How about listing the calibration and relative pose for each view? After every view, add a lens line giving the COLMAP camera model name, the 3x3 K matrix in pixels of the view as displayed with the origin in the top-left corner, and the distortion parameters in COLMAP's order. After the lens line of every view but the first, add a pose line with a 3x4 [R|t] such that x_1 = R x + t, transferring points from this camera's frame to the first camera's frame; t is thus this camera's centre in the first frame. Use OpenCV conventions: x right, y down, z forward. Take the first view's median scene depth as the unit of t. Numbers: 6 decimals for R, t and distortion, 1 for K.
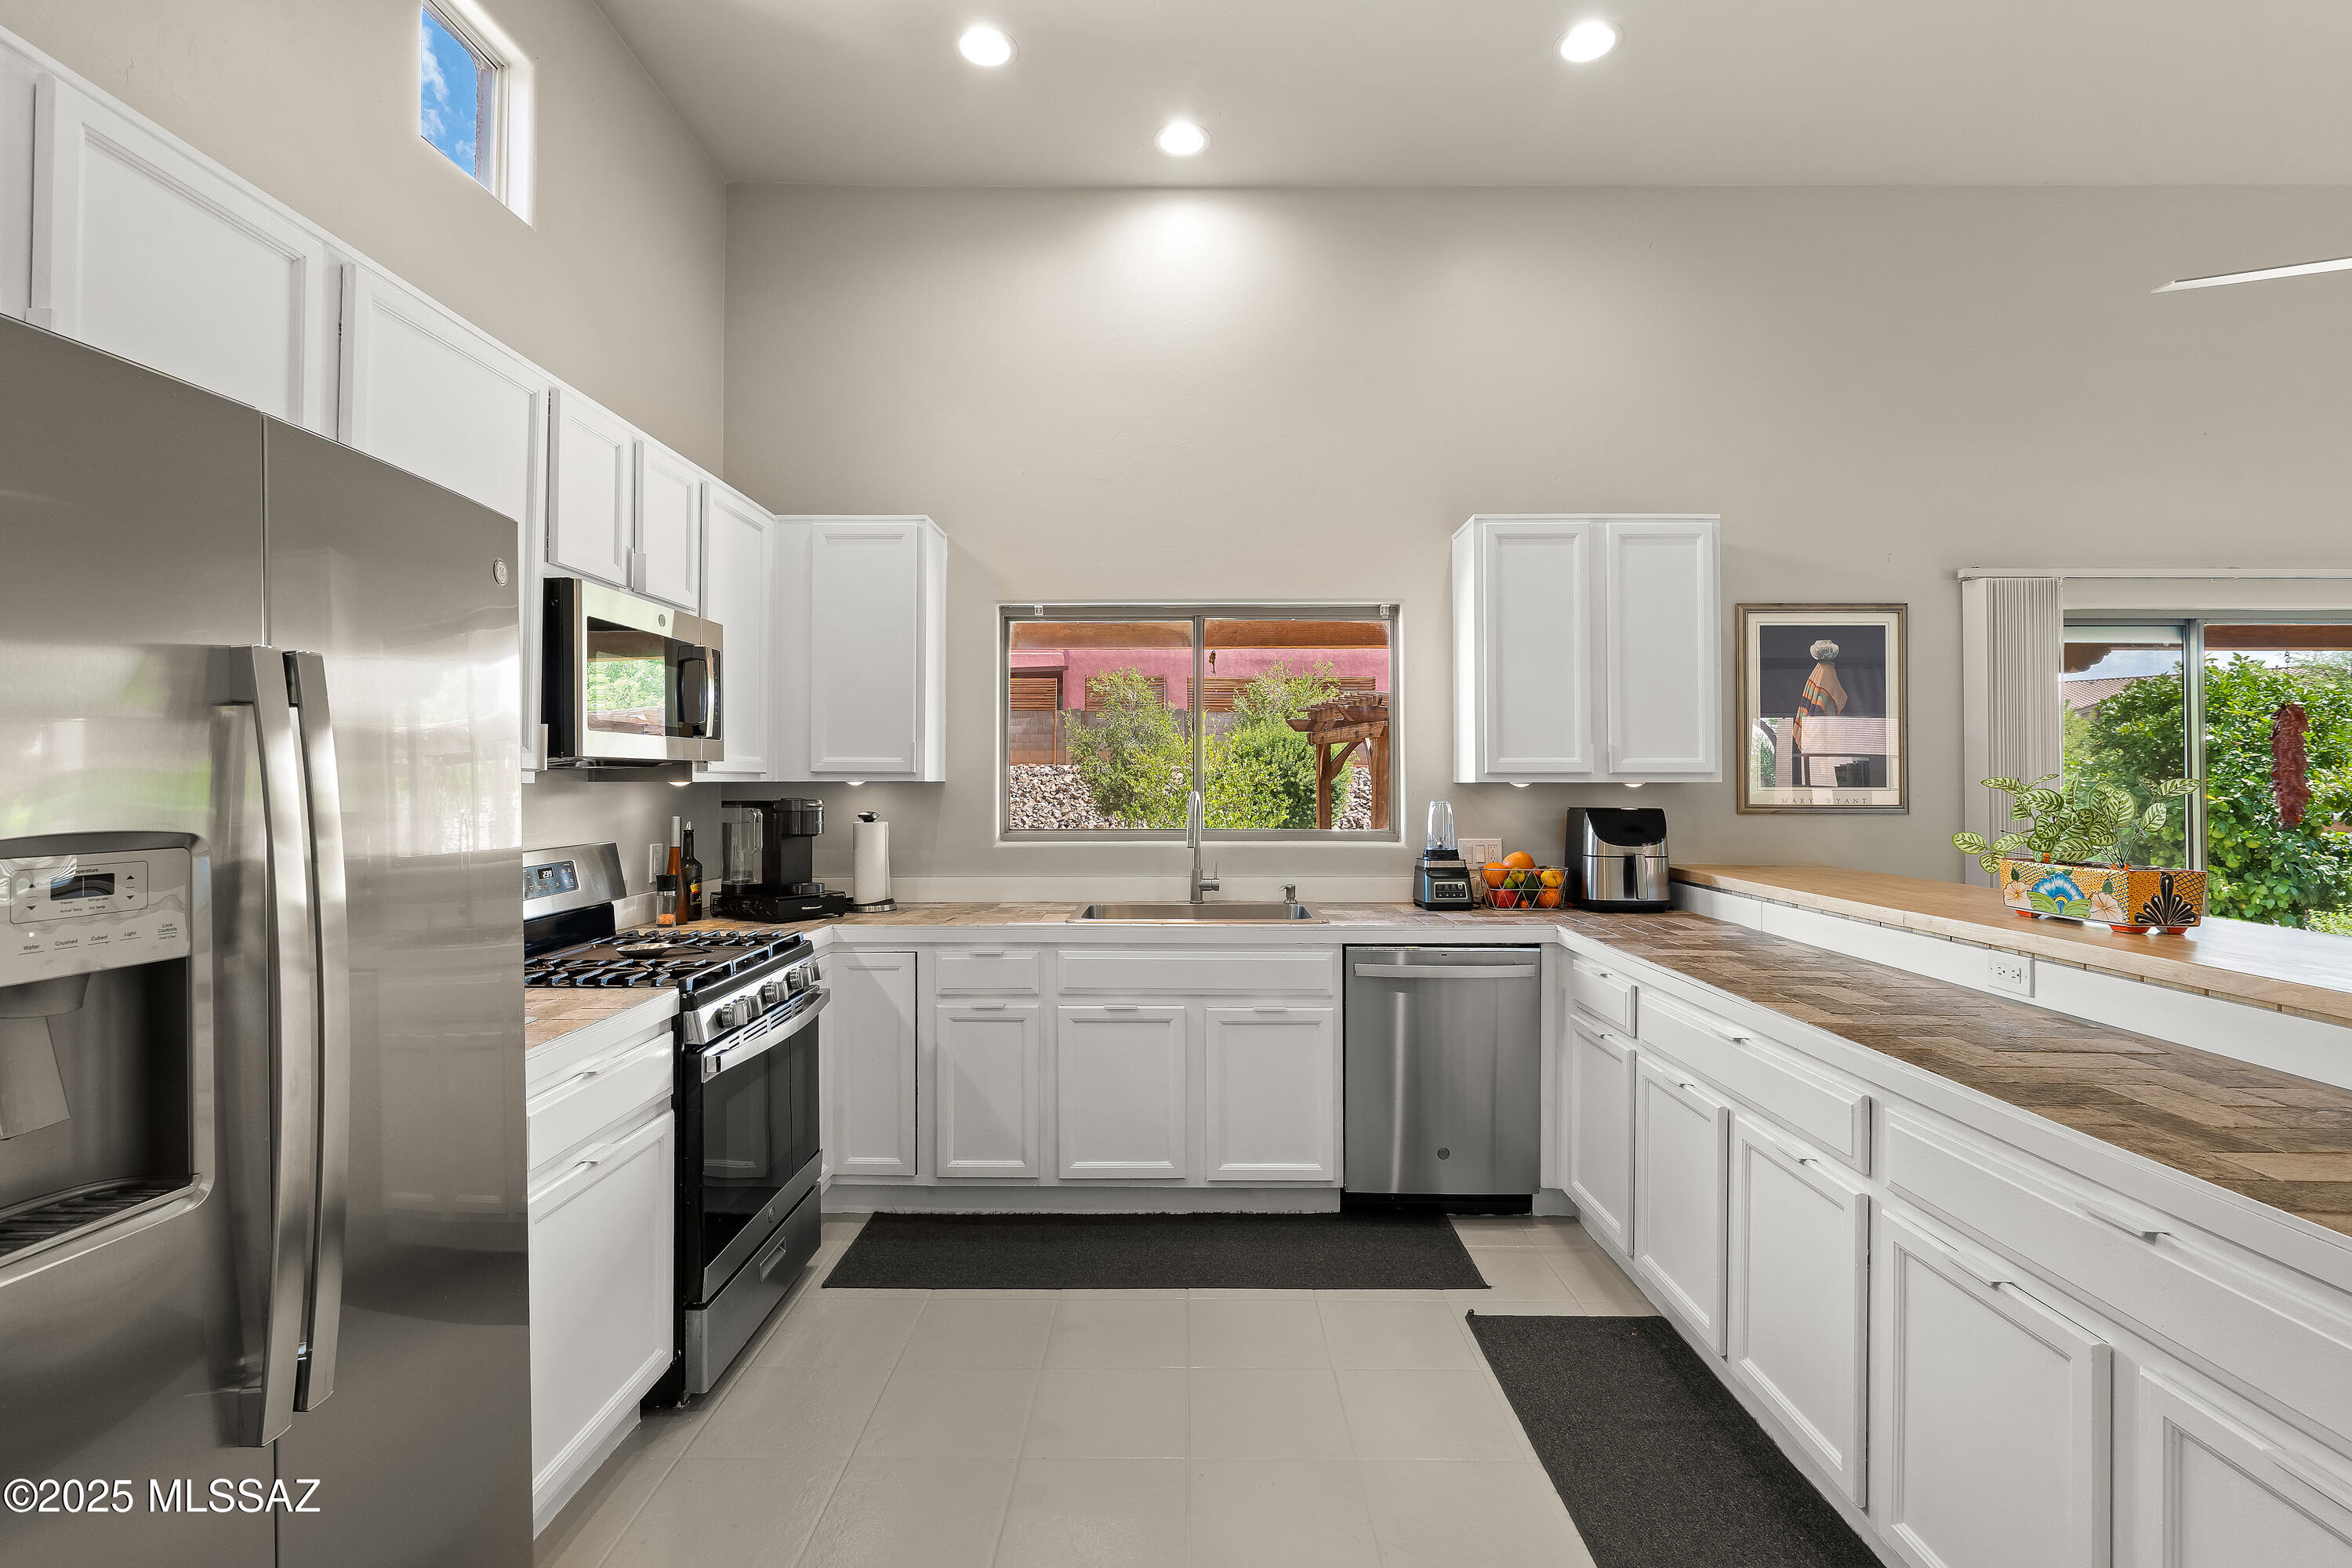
lens RADIAL K [[1105.4, 0, 1179.4], [0, 1105.4, 764.8], [0, 0, 1]] dist [0.000037, 0.000196]
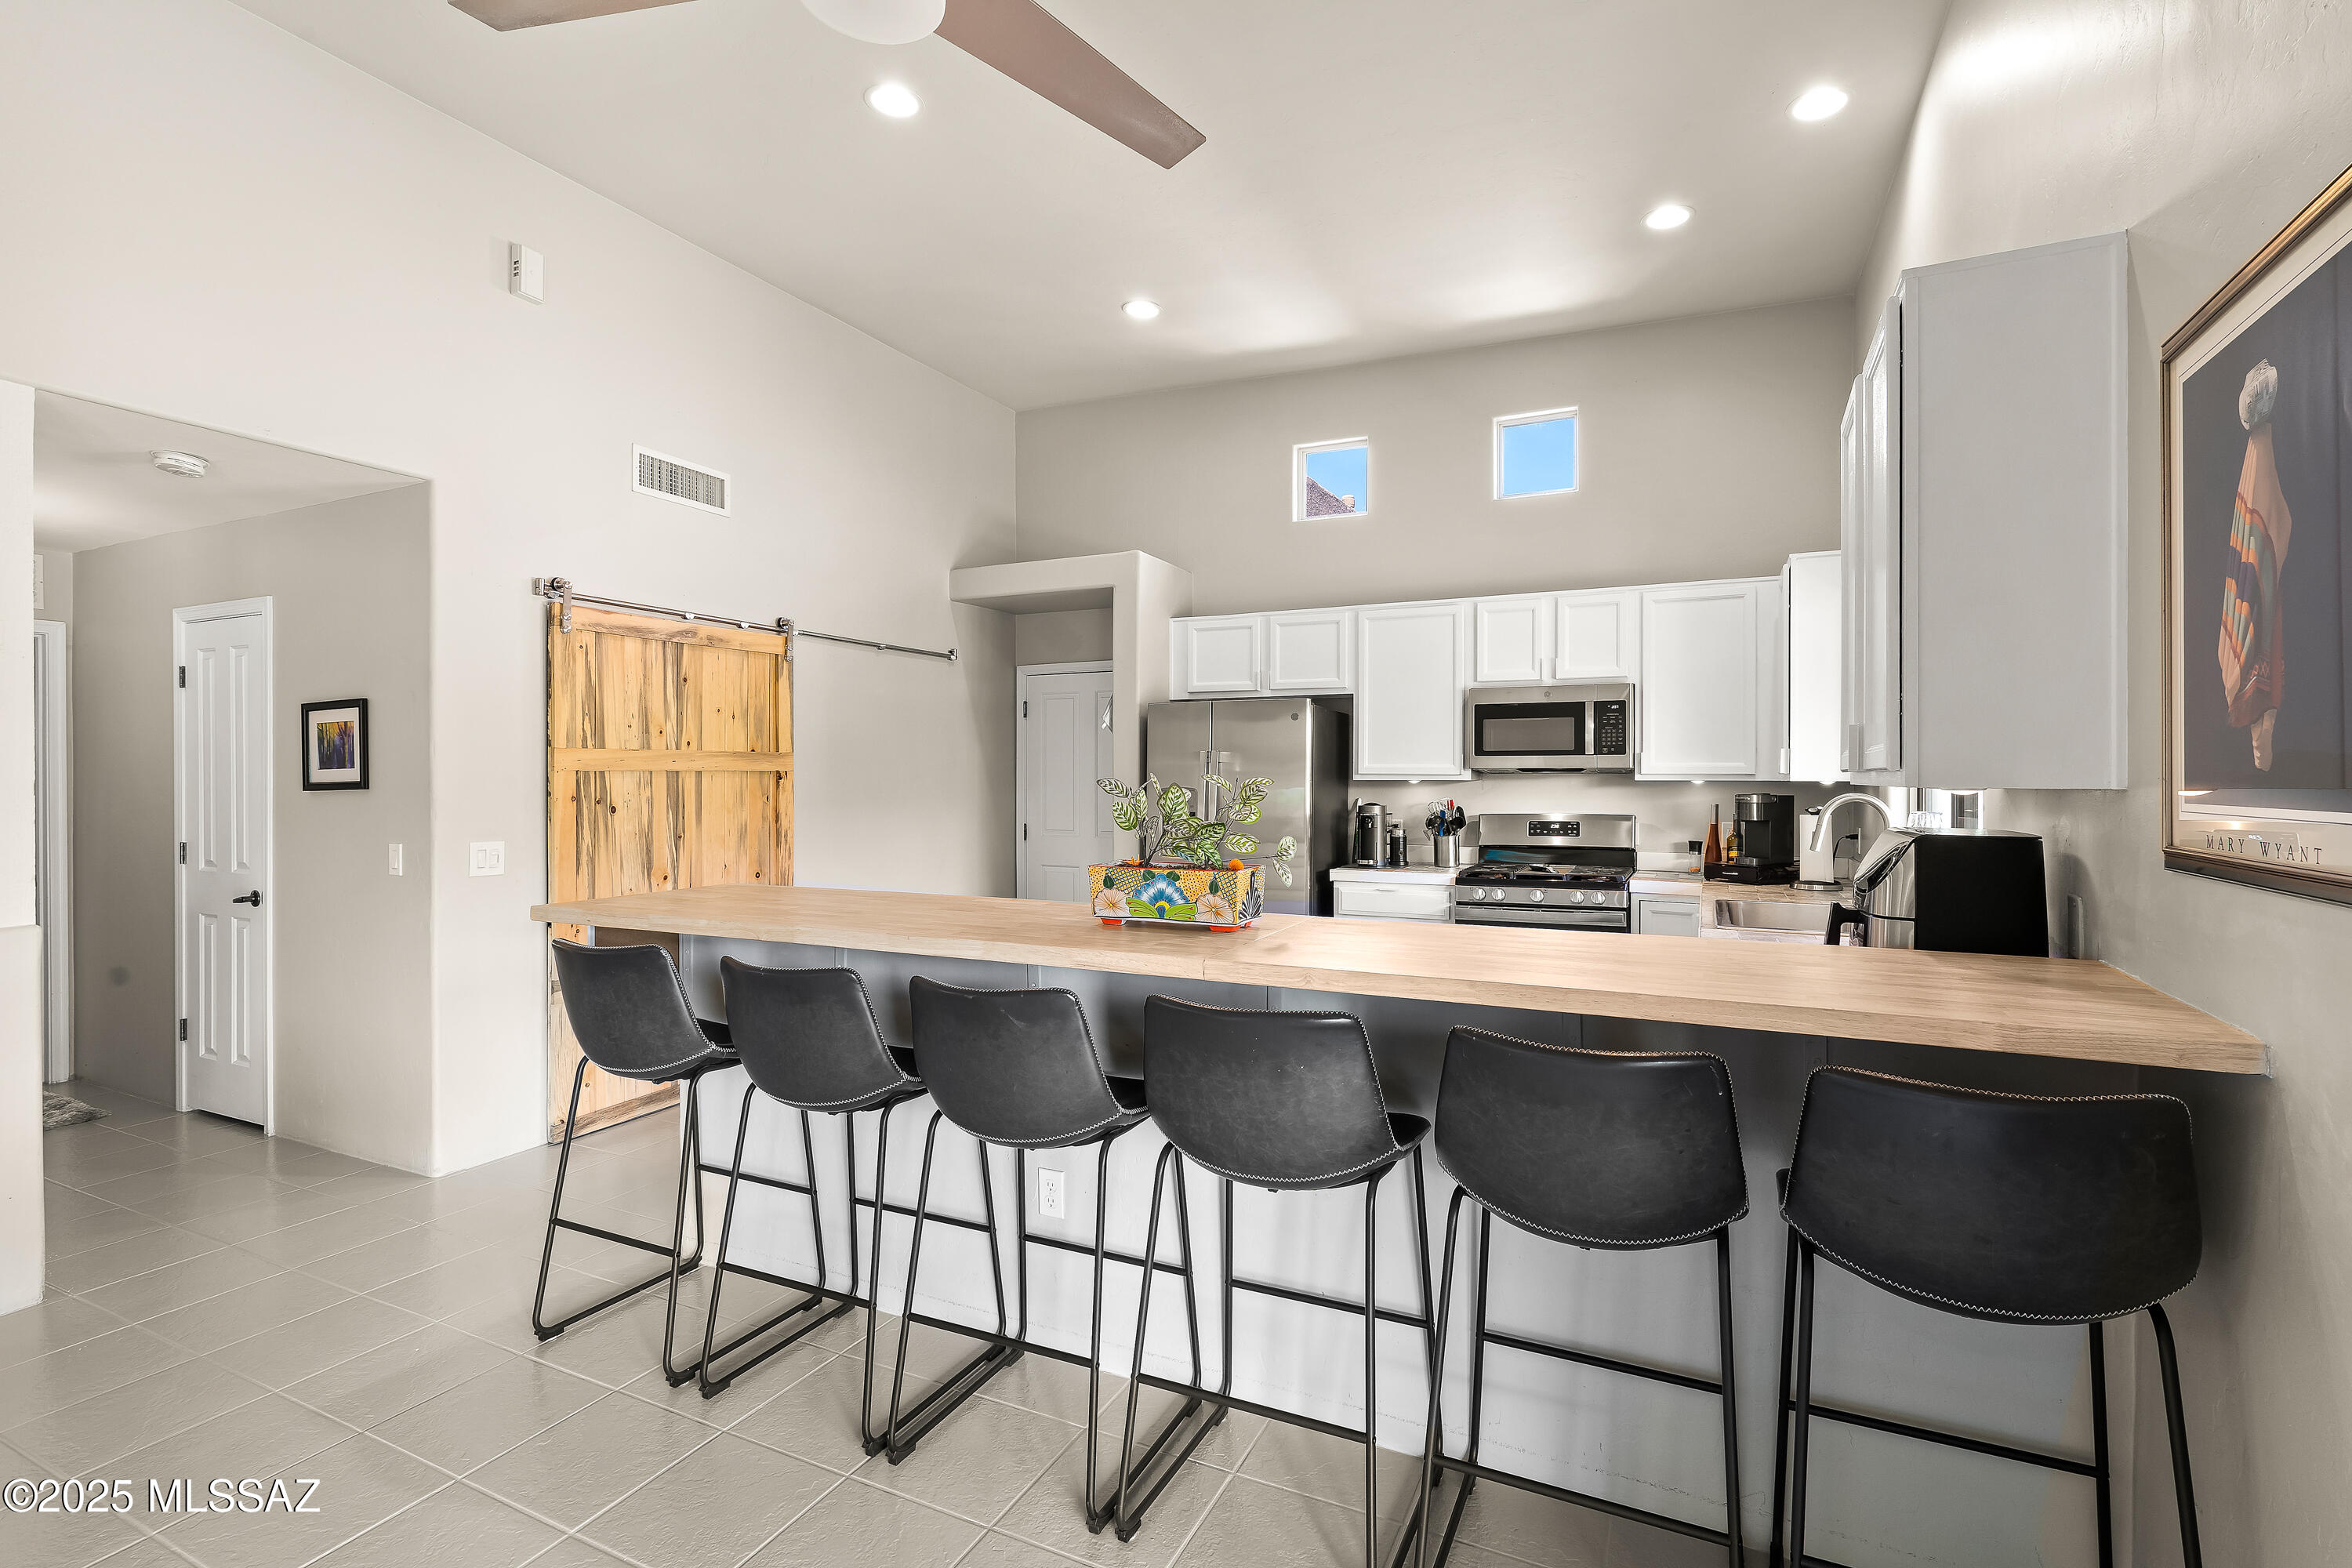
lens RADIAL K [[1078.6, 0, 1175.2], [0, 1078.6, 775.4], [0, 0, 1]] dist [-0.002925, 0.000299]
pose [[-0.434175, -0.001491, -0.900827, 1.082867], [0.009885, 0.999931, -0.006419, 0.009924], [0.900774, -0.011691, -0.434130, 0.903923]]
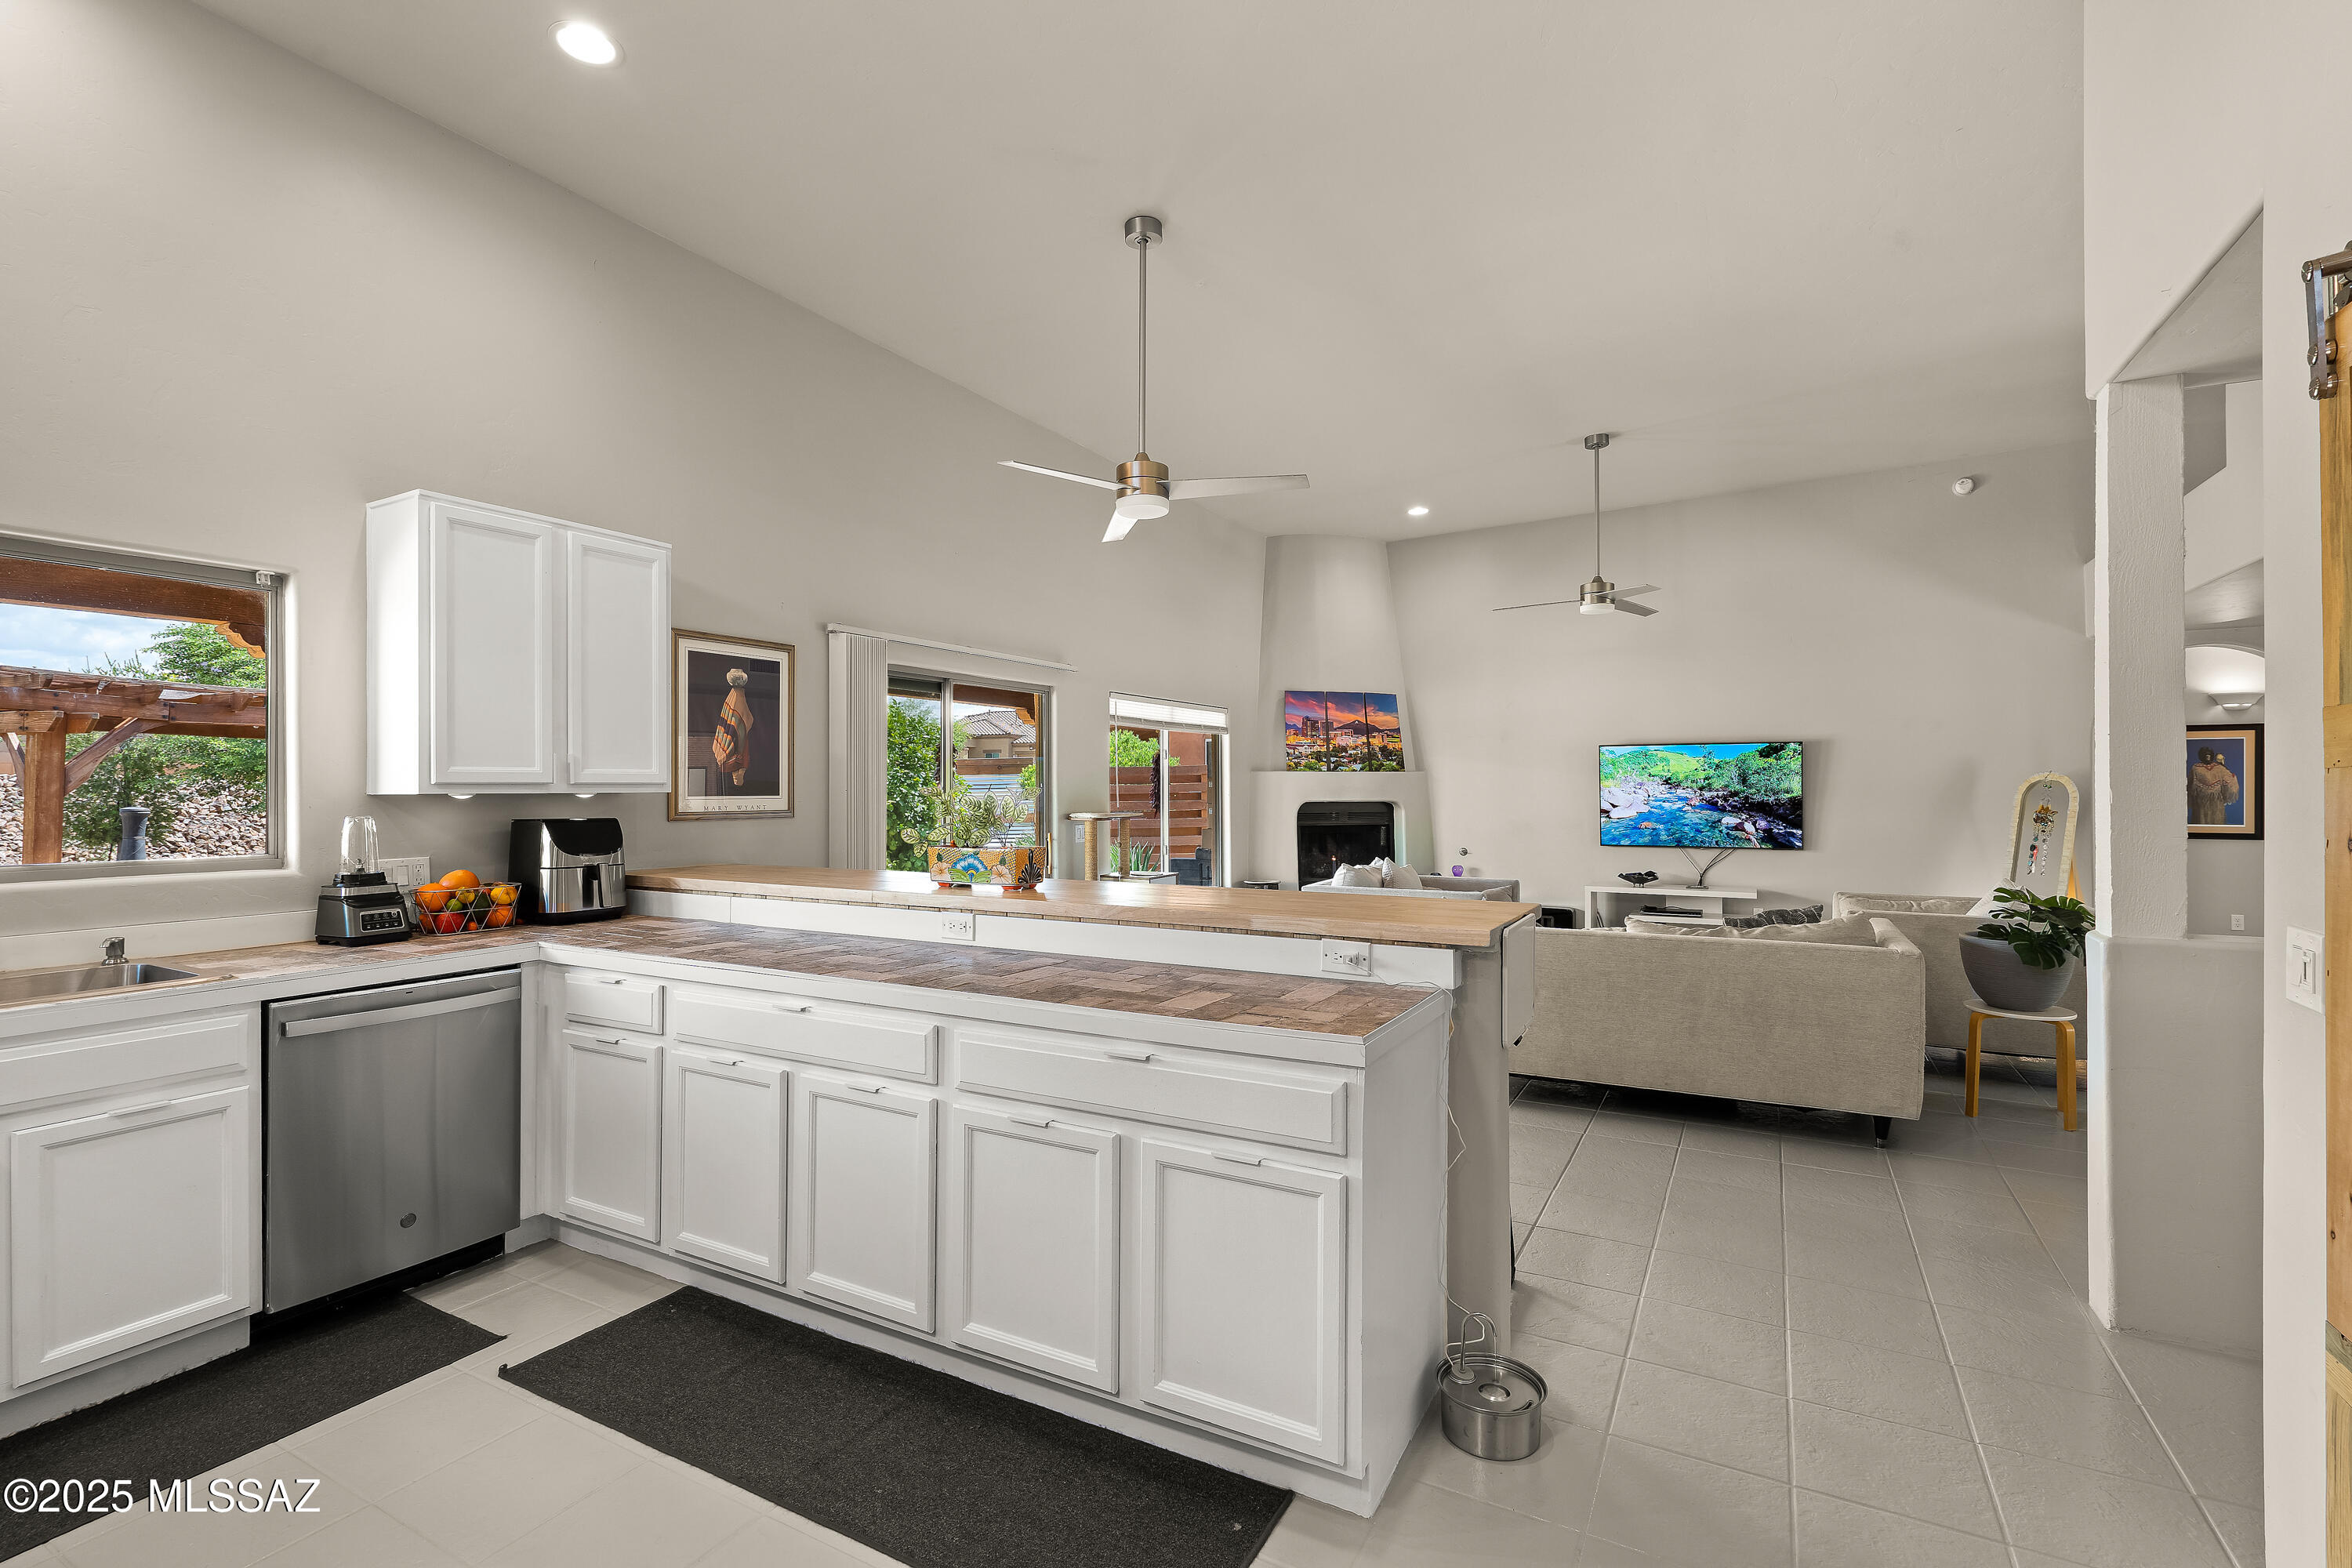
lens RADIAL K [[1056.9, 0, 1182.4], [0, 1056.9, 787.1], [0, 0, 1]] dist [-0.006673, 0.000399]
pose [[0.474181, -0.002123, 0.880425, -0.181510], [-0.008015, 0.999945, 0.006728, -0.000206], [-0.880391, -0.010247, 0.474138, 0.066955]]
